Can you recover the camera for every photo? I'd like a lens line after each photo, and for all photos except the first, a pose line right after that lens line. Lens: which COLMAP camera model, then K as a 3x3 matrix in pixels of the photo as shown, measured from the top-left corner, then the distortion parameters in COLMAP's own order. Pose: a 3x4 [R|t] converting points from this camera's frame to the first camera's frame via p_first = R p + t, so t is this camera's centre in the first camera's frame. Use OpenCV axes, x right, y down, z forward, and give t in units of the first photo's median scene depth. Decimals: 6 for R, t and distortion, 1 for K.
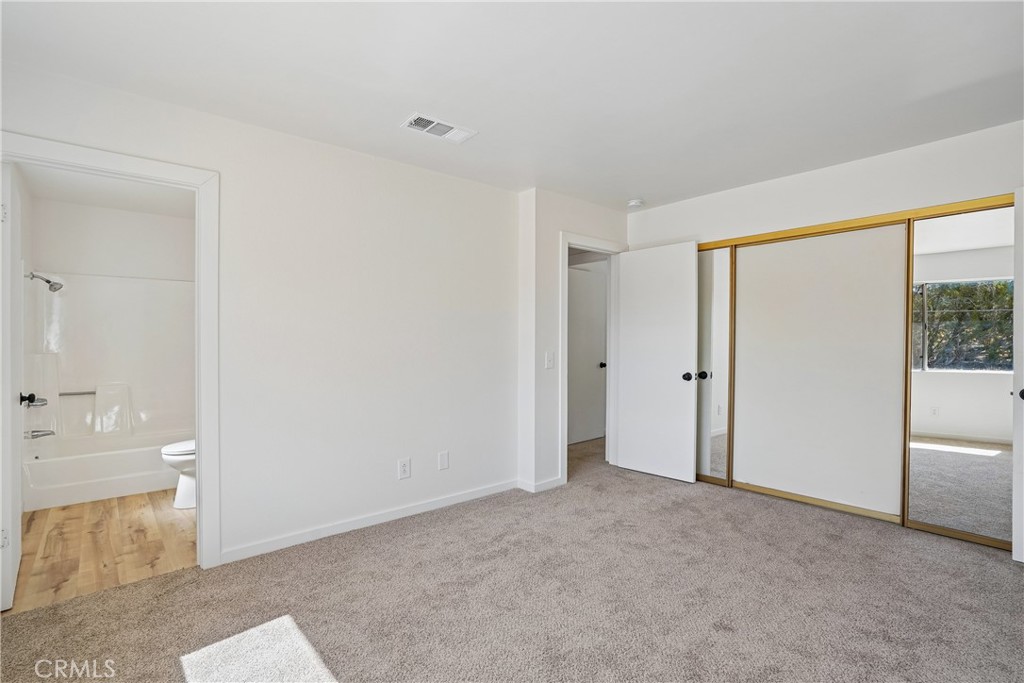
lens RADIAL K [[482.9, 0, 509.2], [0, 482.9, 344.9], [0, 0, 1]] dist [-0.024535, 0.014129]
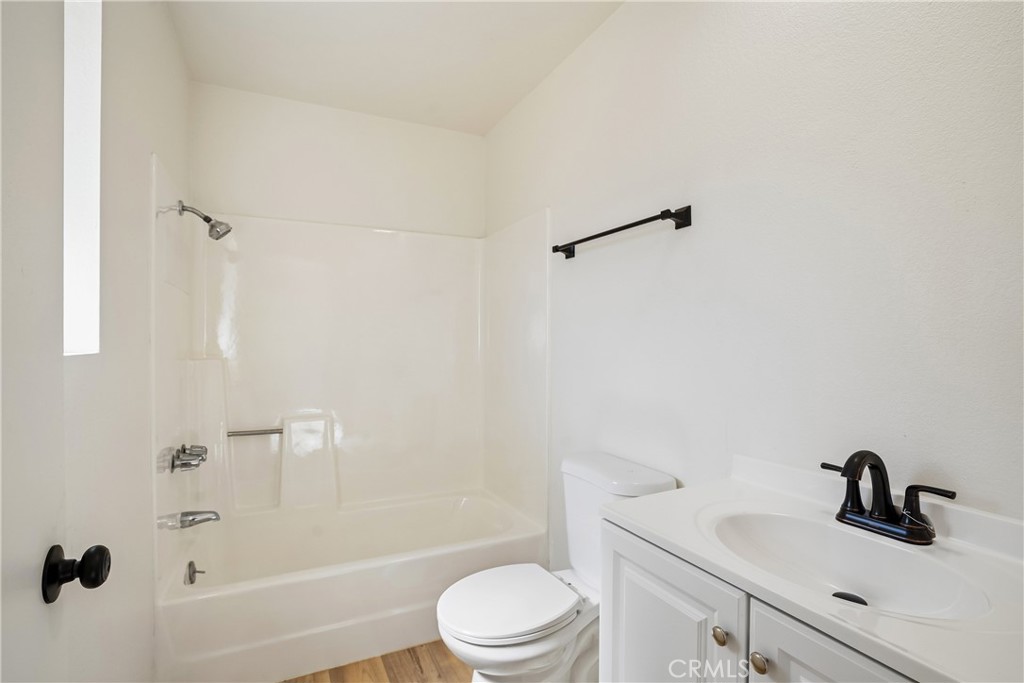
lens RADIAL K [[482.9, 0, 505.9], [0, 482.9, 346.2], [0, 0, 1]] dist [-0.024535, 0.014129]
pose [[0.968639, -0.005793, -0.248404, -0.531353], [0.005287, 0.999982, -0.002705, 0.004688], [0.248415, 0.001307, 0.968653, 0.585342]]
